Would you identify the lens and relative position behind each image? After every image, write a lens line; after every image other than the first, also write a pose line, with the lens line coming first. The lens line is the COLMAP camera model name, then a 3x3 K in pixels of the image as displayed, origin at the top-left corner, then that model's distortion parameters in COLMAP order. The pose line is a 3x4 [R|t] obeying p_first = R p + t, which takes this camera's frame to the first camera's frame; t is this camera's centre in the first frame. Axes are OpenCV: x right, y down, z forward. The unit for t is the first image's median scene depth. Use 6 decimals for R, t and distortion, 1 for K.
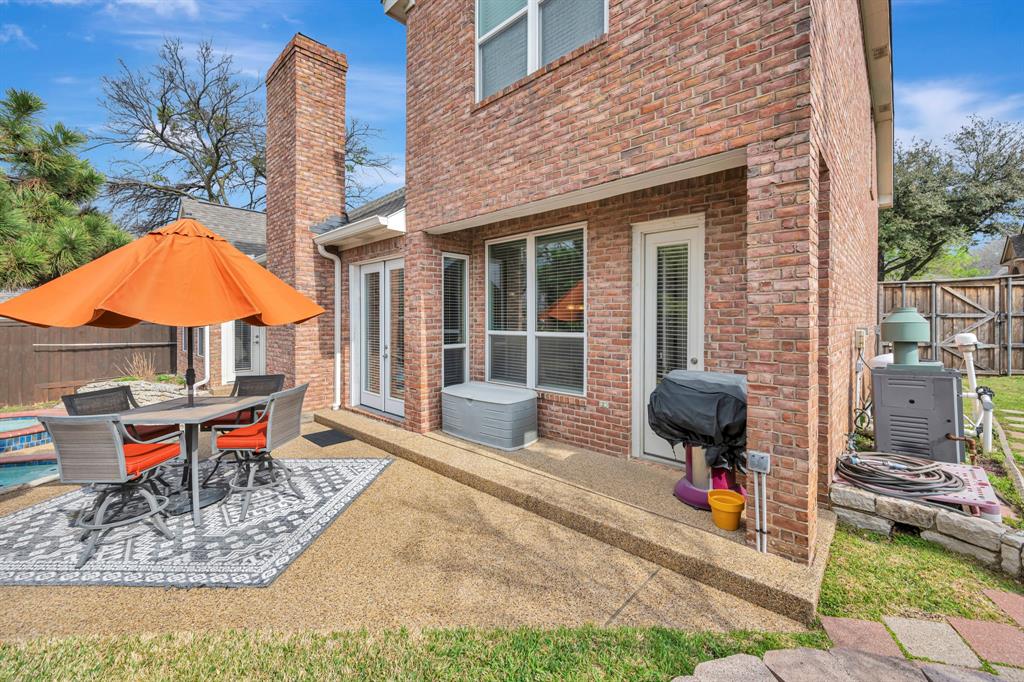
lens RADIAL K [[405.9, 0, 513.9], [0, 405.9, 322.8], [0, 0, 1]] dist [-0.000324, -0.000356]
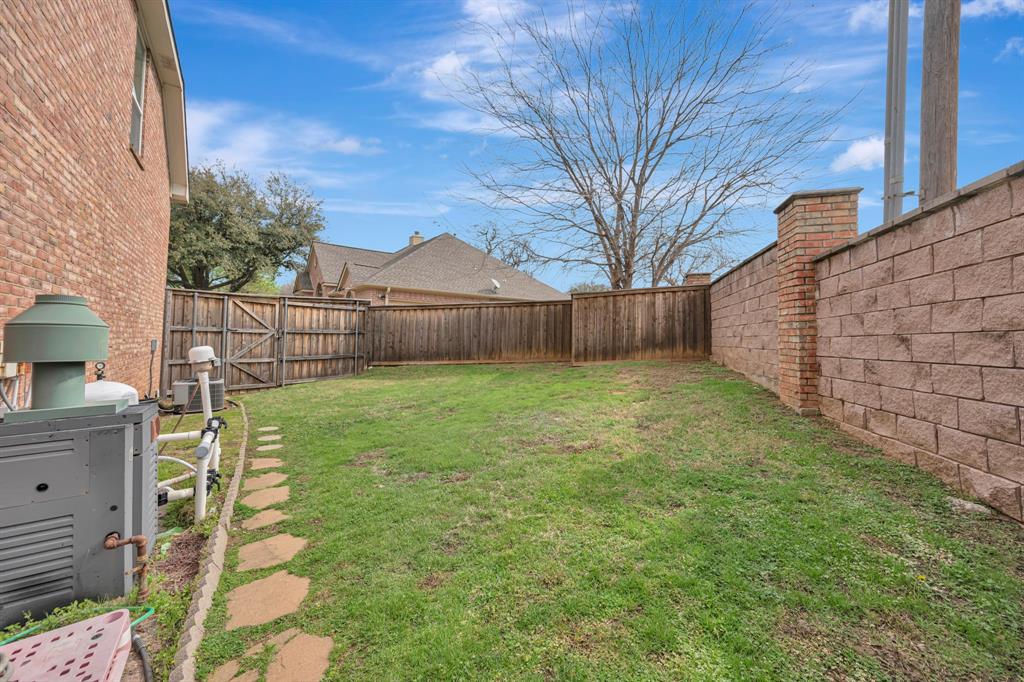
lens RADIAL K [[405.9, 0, 513.9], [0, 405.9, 322.8], [0, 0, 1]] dist [-0.000324, -0.000356]
pose [[0.209710, 0.048857, 0.976542, 0.254798], [-0.005298, 0.998793, -0.048833, 0.008295], [-0.977749, 0.005067, 0.209716, 0.145326]]
